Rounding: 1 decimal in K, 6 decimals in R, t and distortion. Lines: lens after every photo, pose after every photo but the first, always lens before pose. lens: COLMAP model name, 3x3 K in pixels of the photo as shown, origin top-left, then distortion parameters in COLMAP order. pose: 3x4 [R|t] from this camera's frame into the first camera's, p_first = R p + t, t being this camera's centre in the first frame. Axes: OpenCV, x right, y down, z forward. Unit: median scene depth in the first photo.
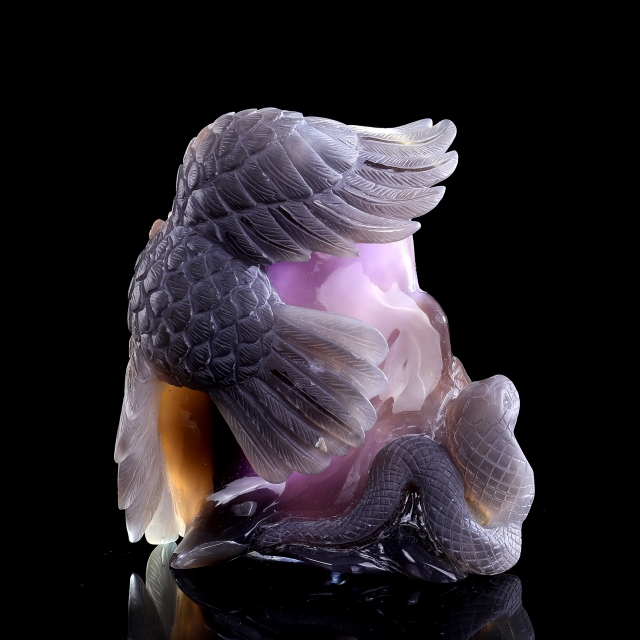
lens RADIAL K [[2357.1, 0, 320.0], [0, 2357.1, 320.0], [0, 0, 1]] dist [-0.007952, 0.071806]
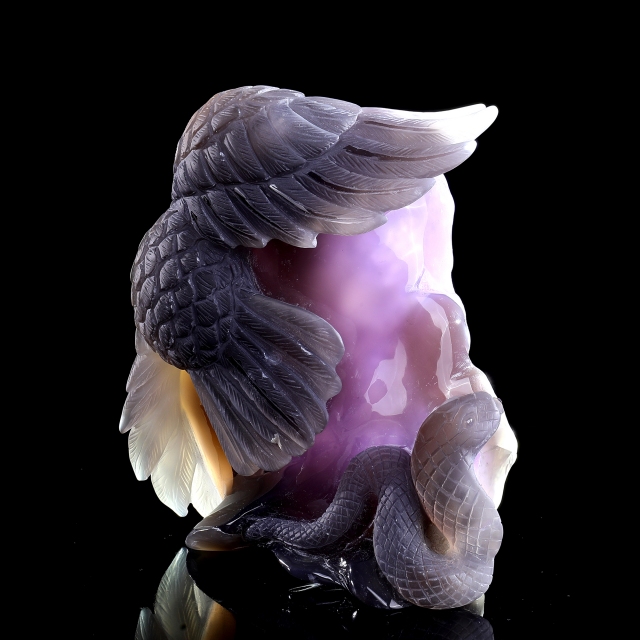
lens RADIAL K [[2357.1, 0, 320.0], [0, 2357.1, 320.0], [0, 0, 1]] dist [-0.007952, 0.071806]
pose [[0.766927, 0.096565, -0.634427, 0.619177], [-0.086079, 0.995159, 0.047415, -0.042884], [0.635934, 0.018247, 0.771527, 0.276624]]
